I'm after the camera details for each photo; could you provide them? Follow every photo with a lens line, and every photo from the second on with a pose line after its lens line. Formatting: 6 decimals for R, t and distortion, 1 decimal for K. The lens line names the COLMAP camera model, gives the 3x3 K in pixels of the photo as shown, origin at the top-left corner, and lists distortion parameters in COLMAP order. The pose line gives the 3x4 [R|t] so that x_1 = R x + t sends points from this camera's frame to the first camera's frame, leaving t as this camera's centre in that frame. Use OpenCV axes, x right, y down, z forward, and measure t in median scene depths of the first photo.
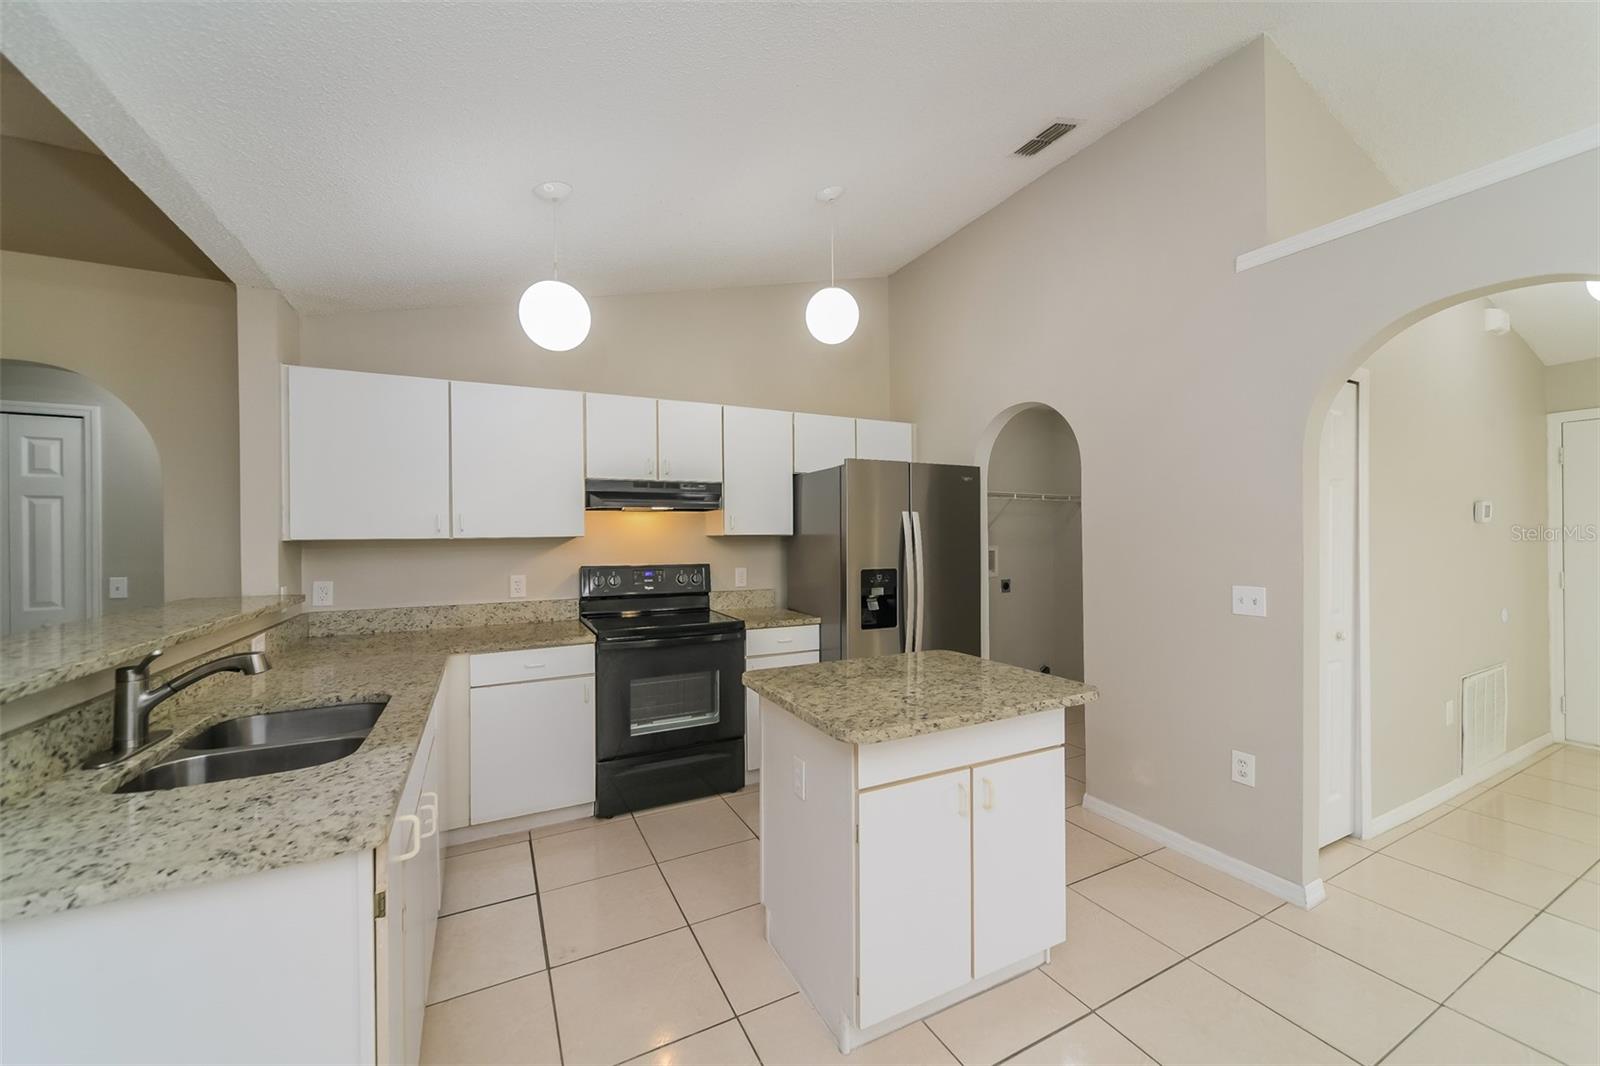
lens RADIAL K [[610.1, 0, 802.5], [0, 610.1, 531.9], [0, 0, 1]] dist [-0.008193, -0.000016]
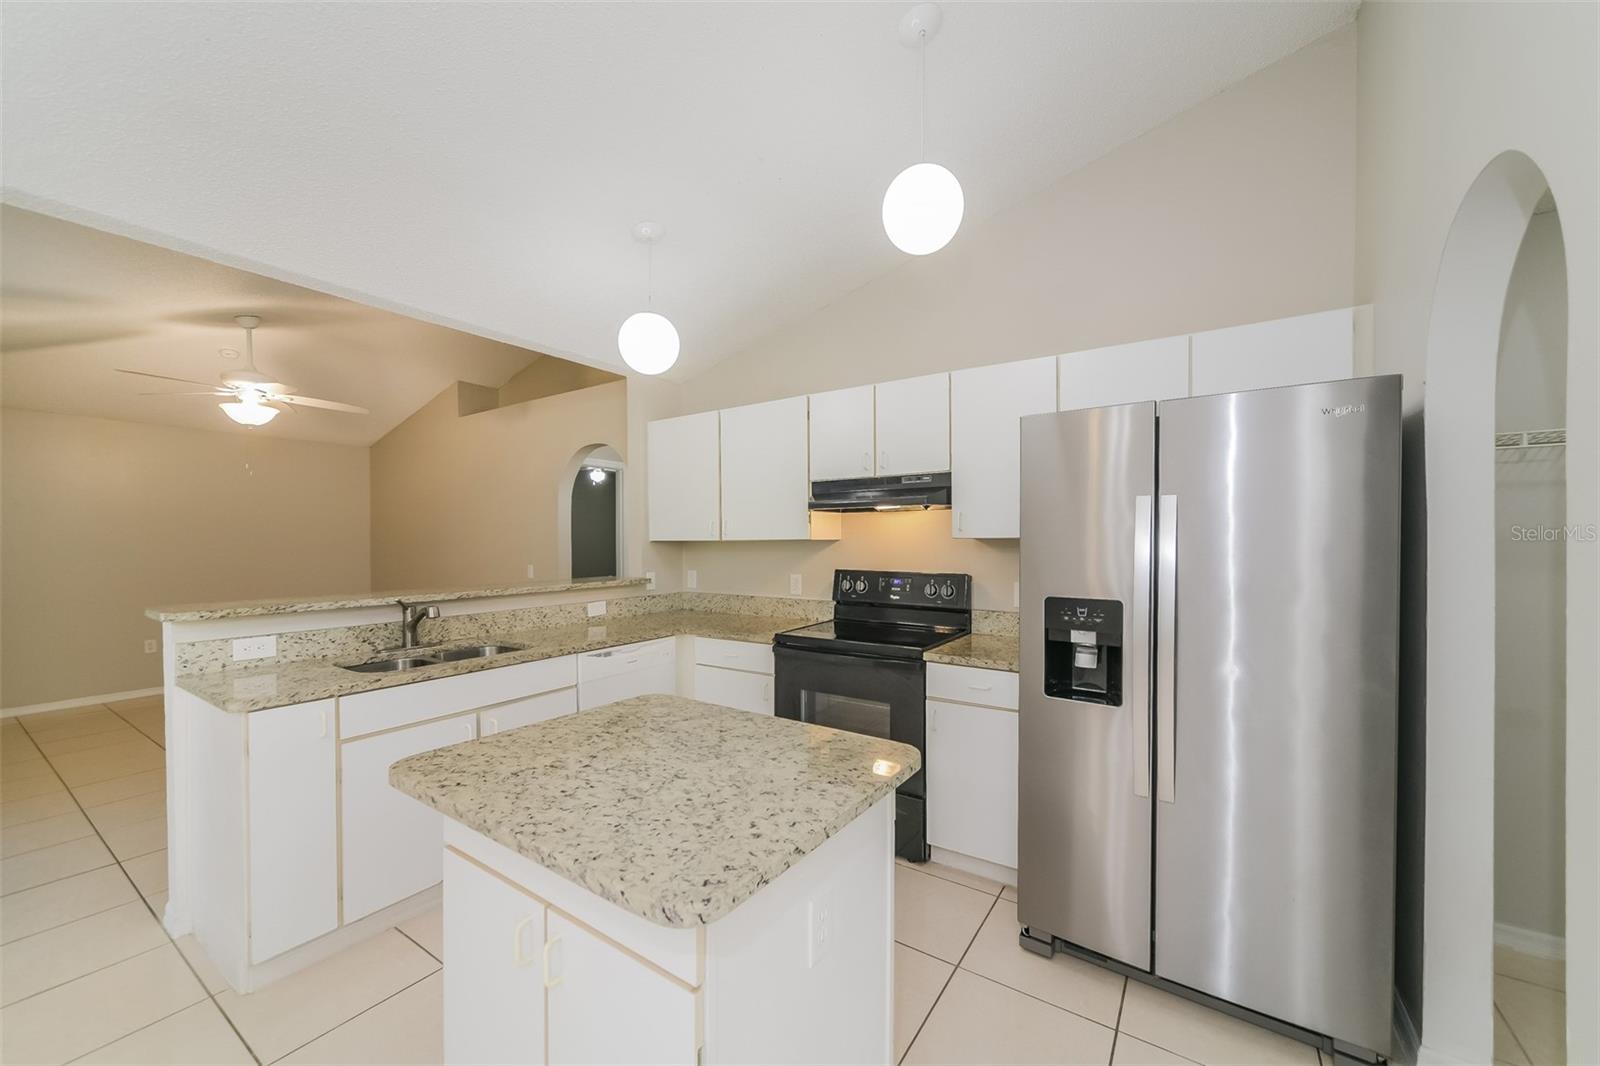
lens RADIAL K [[613.3, 0, 803.3], [0, 613.3, 535.7], [0, 0, 1]] dist [-0.002089, 0.000024]
pose [[0.474557, 0.001120, -0.880224, 0.525380], [0.003756, 0.999988, 0.003298, -0.001666], [0.880217, -0.004871, 0.474546, 0.505568]]
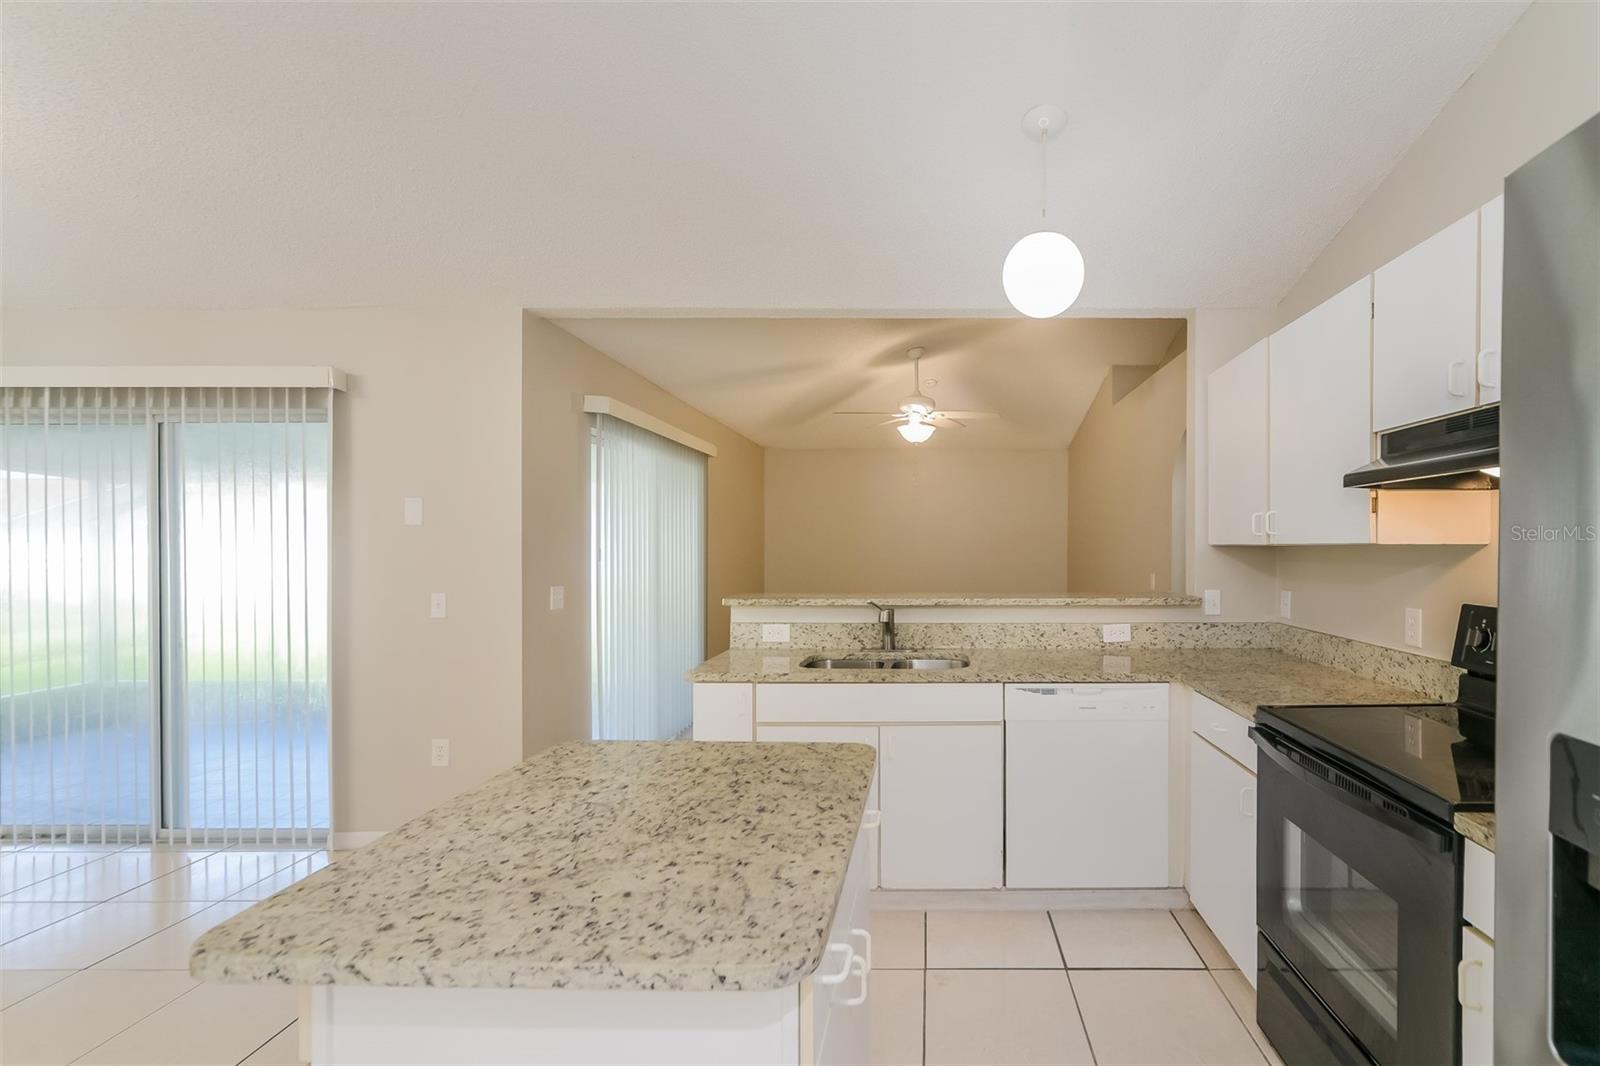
lens RADIAL K [[729.4, 0, 918.5], [0, 729.4, 545.4], [0, 0, 1]] dist [0.000963, 0.000596]
pose [[-0.481793, 0.010784, -0.876219, 0.389876], [0.009308, 0.999931, 0.007188, 0.001177], [0.876236, -0.004692, -0.481860, 0.951755]]
